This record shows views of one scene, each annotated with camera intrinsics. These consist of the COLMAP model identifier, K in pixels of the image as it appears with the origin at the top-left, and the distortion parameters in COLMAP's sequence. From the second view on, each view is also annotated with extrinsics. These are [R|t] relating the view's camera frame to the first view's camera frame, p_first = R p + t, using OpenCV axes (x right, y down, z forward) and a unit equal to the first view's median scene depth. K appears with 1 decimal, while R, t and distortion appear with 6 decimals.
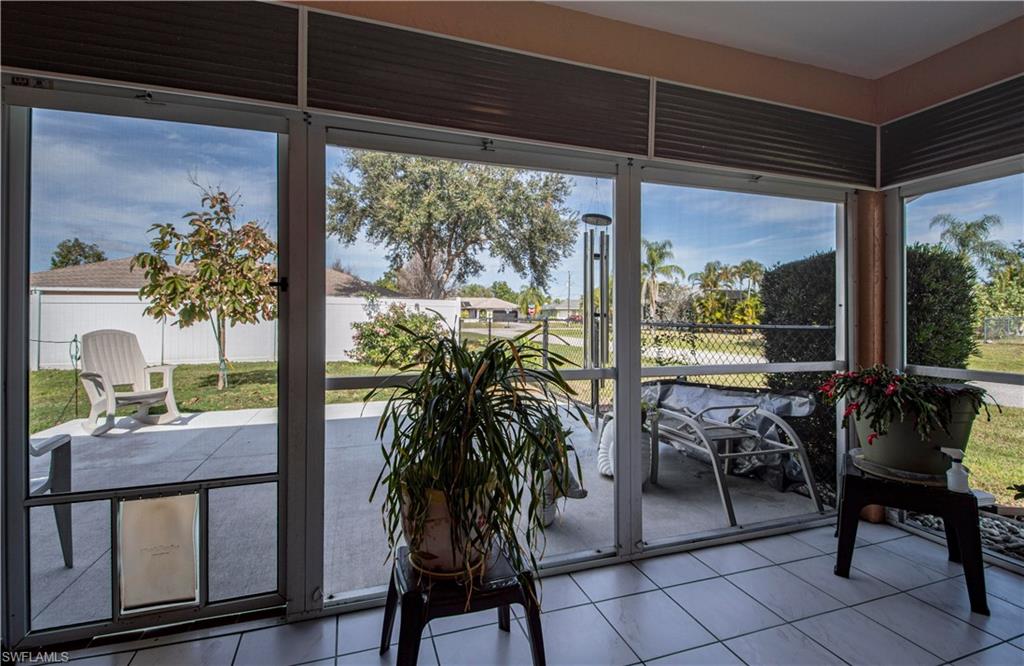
lens RADIAL K [[464.0, 0, 512.0], [0, 464.0, 333.0], [0, 0, 1]] dist [-0.001164, -0.000205]
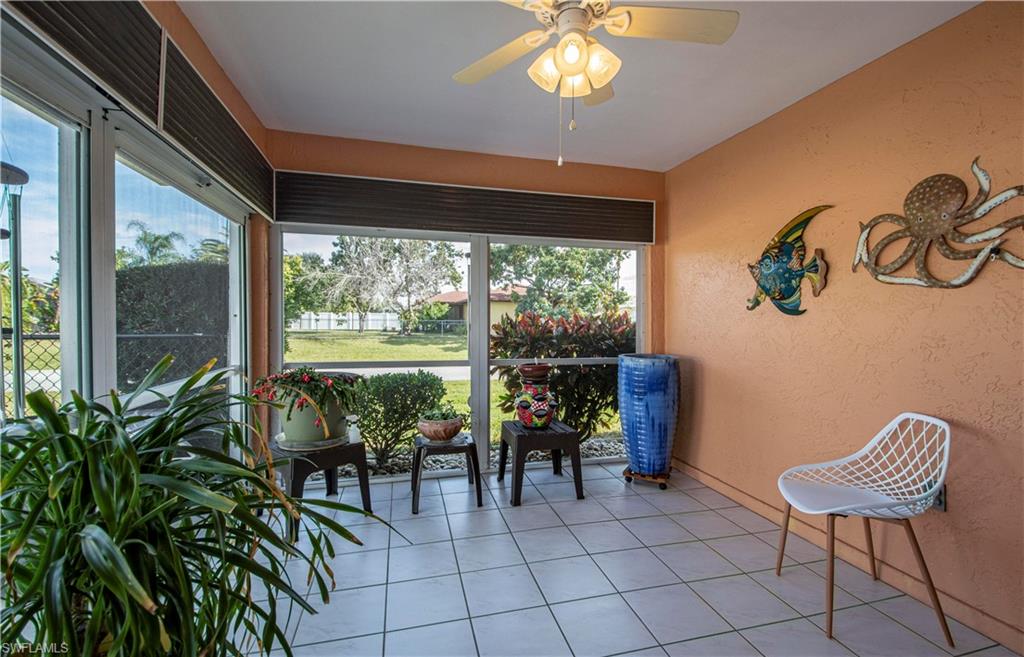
lens RADIAL K [[445.3, 0, 512.0], [0, 445.3, 328.5], [0, 0, 1]] dist [0.000313, 0.000094]
pose [[0.081740, -0.017834, 0.996494, -0.320503], [0.021544, 0.999638, 0.016123, -0.035220], [-0.996421, 0.020151, 0.082095, 0.283158]]
